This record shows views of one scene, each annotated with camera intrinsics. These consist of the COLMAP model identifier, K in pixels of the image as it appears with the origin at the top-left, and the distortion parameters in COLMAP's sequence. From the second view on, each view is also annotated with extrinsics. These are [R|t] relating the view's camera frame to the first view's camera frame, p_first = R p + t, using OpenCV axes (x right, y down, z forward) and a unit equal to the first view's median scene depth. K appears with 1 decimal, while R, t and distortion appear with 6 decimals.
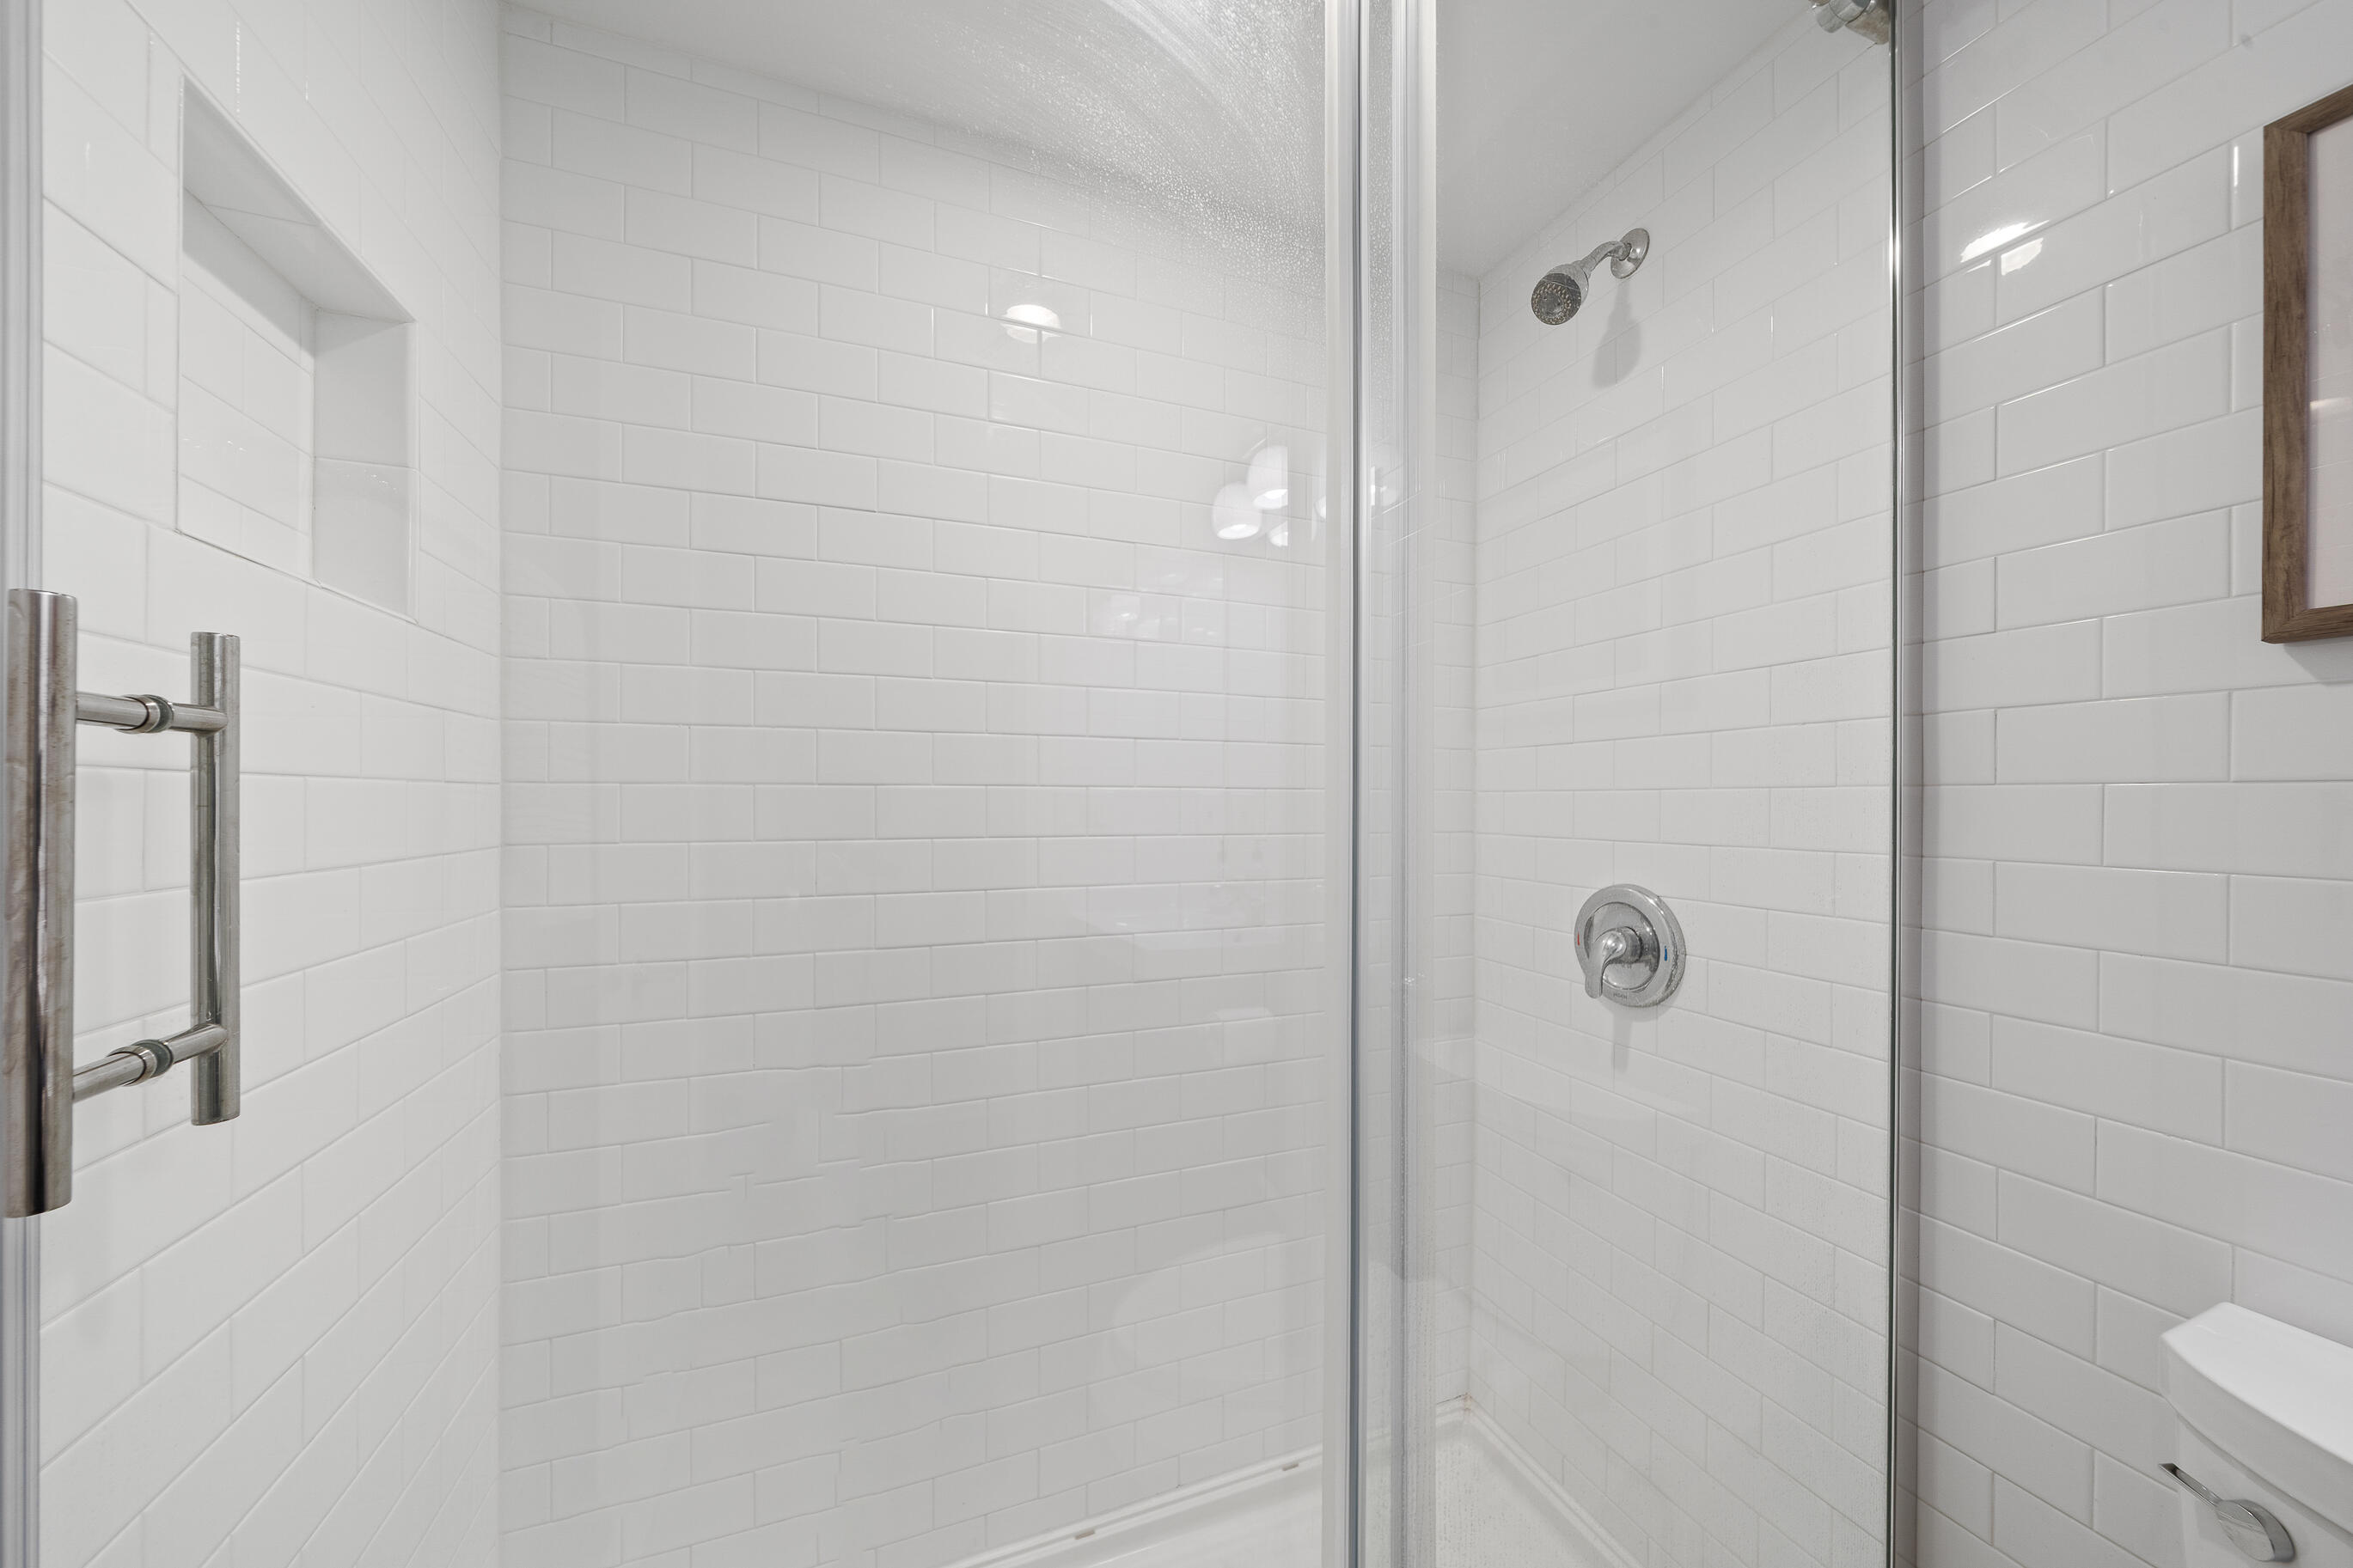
lens RADIAL K [[817.6, 0, 1174.8], [0, 817.6, 802.1], [0, 0, 1]] dist [-0.007971, -0.000082]
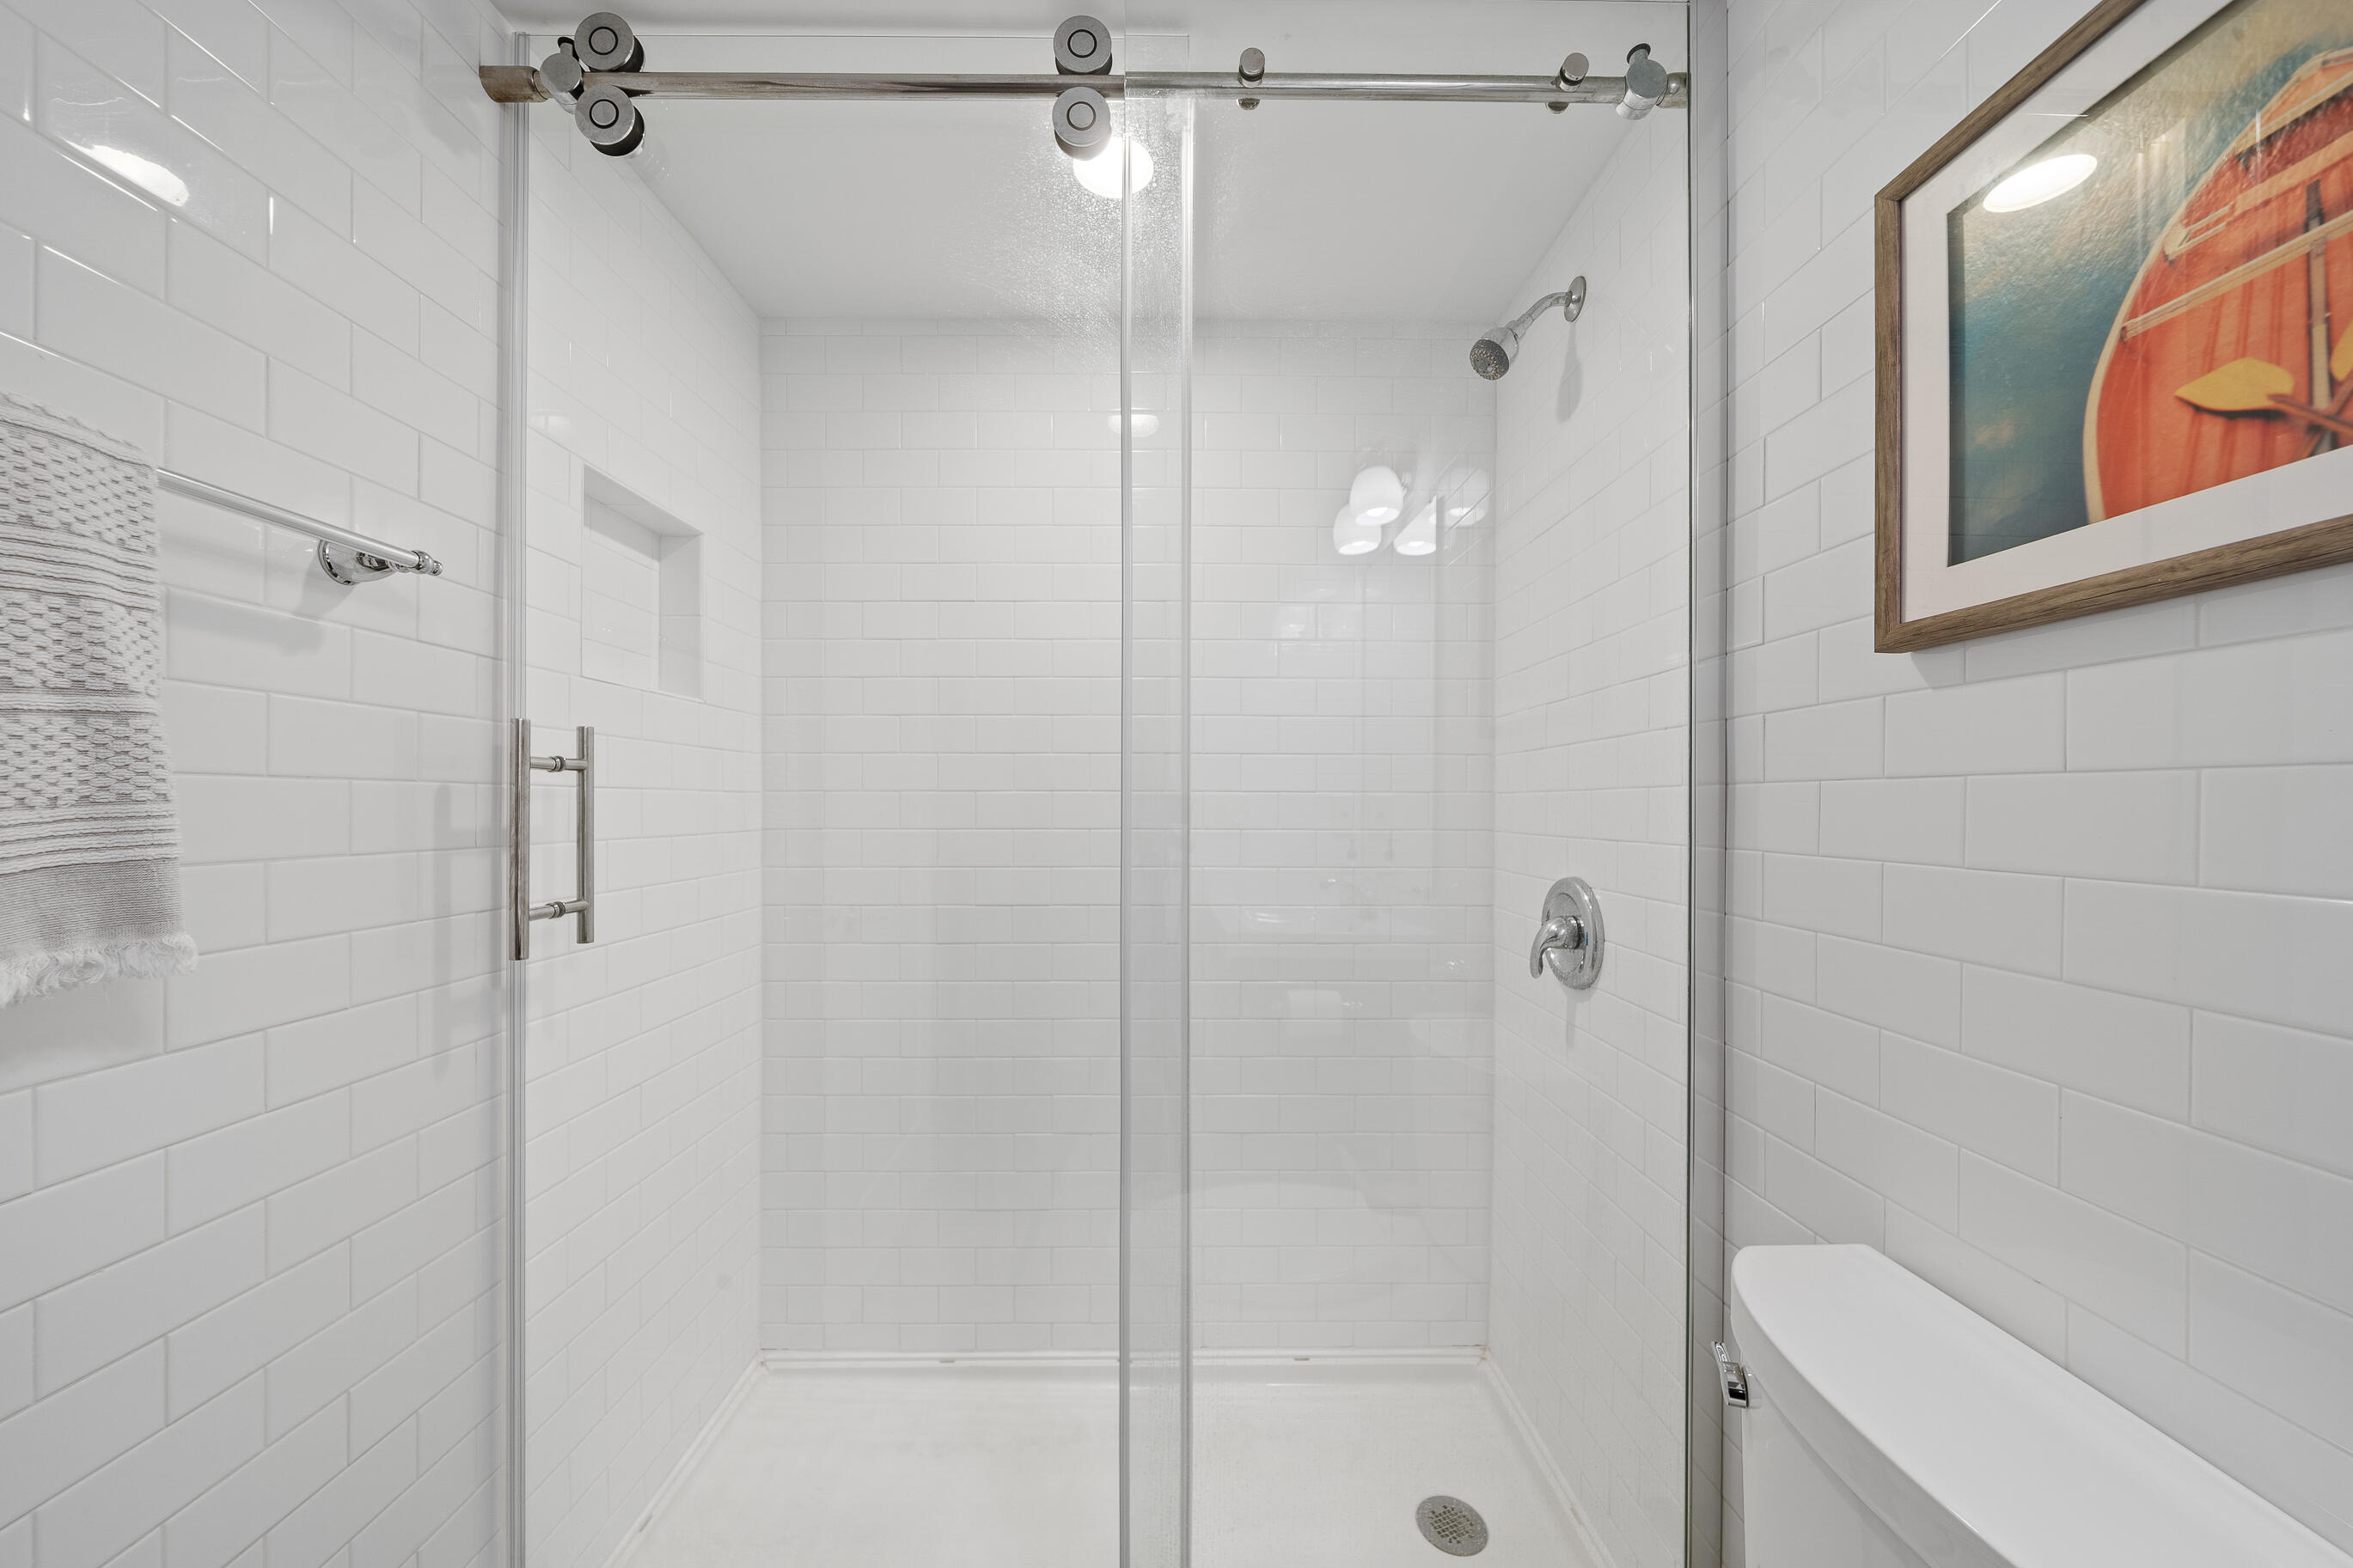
lens RADIAL K [[814.7, 0, 1175.9], [0, 814.7, 806.6], [0, 0, 1]] dist [-0.005766, 0.000012]
pose [[0.936434, -0.001275, -0.350841, 0.683523], [0.001051, 0.999999, -0.000828, 0.011223], [0.350842, 0.000406, 0.936435, -0.322484]]
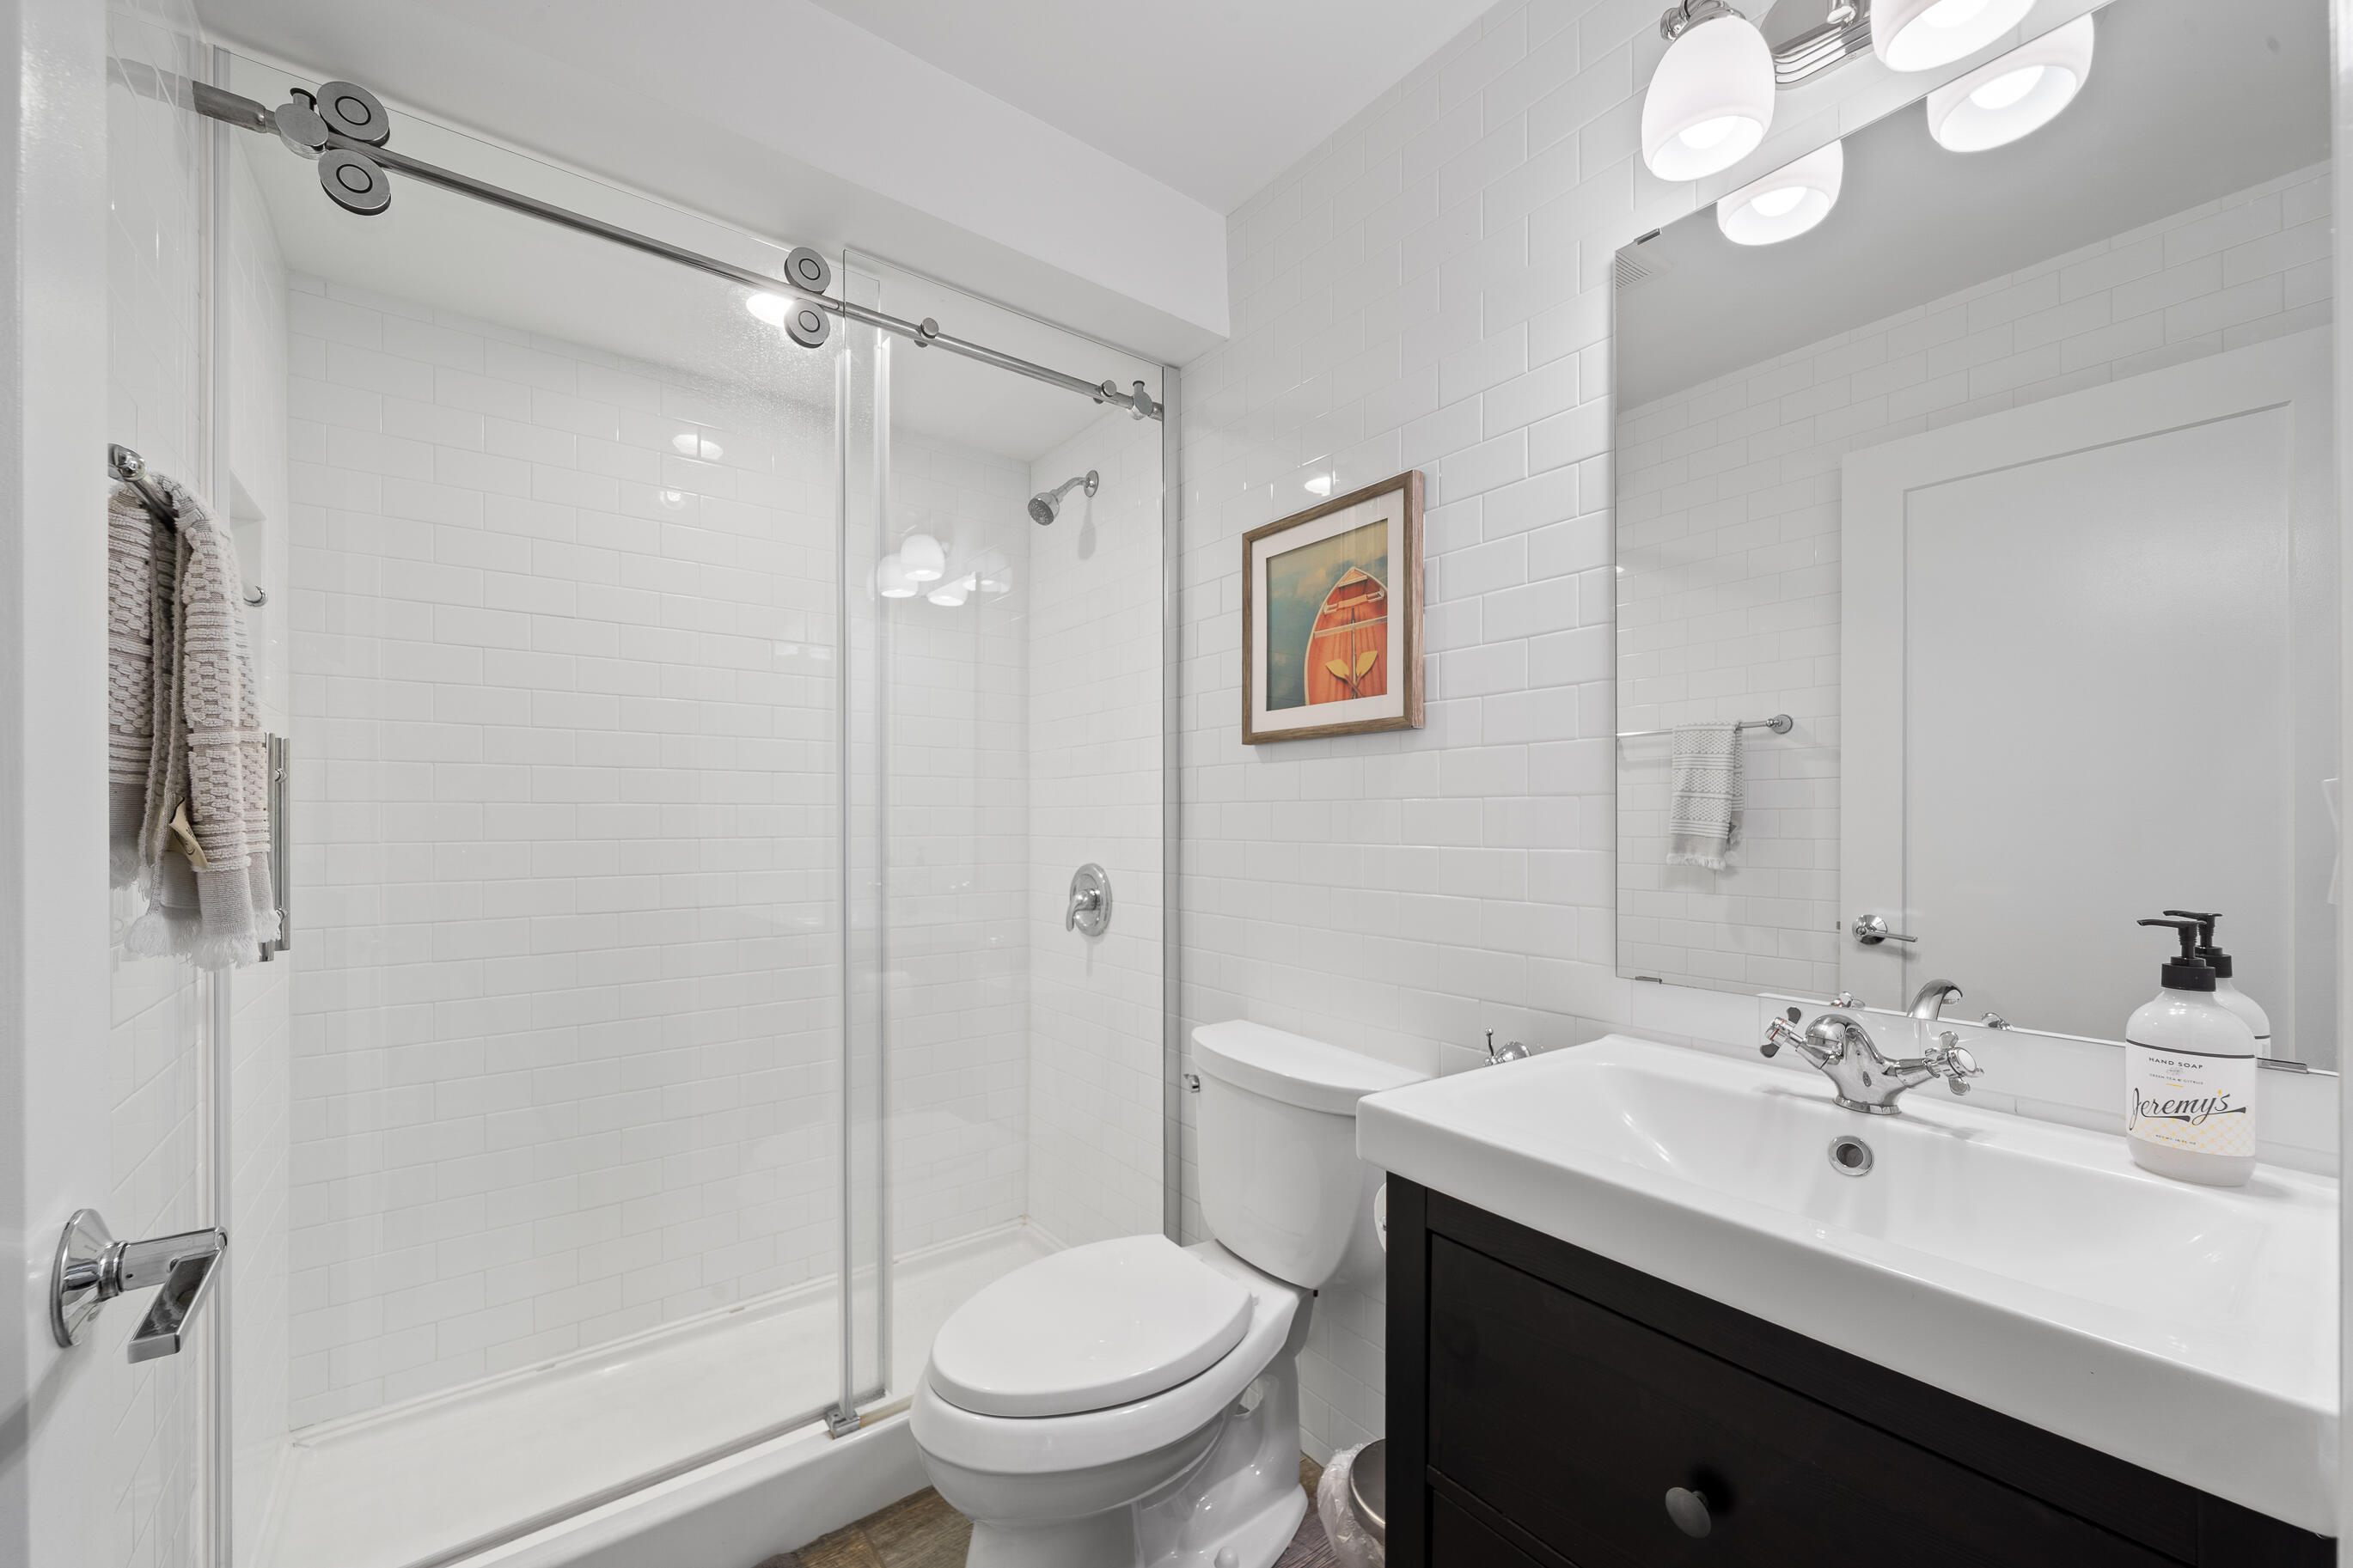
lens RADIAL K [[901.7, 0, 1172.2], [0, 901.7, 817.3], [0, 0, 1]] dist [0.001152, -0.000037]
pose [[0.962806, -0.003966, 0.270164, 0.337493], [0.005292, 0.999977, -0.004182, 0.023947], [-0.270142, 0.005456, 0.962805, -1.270555]]
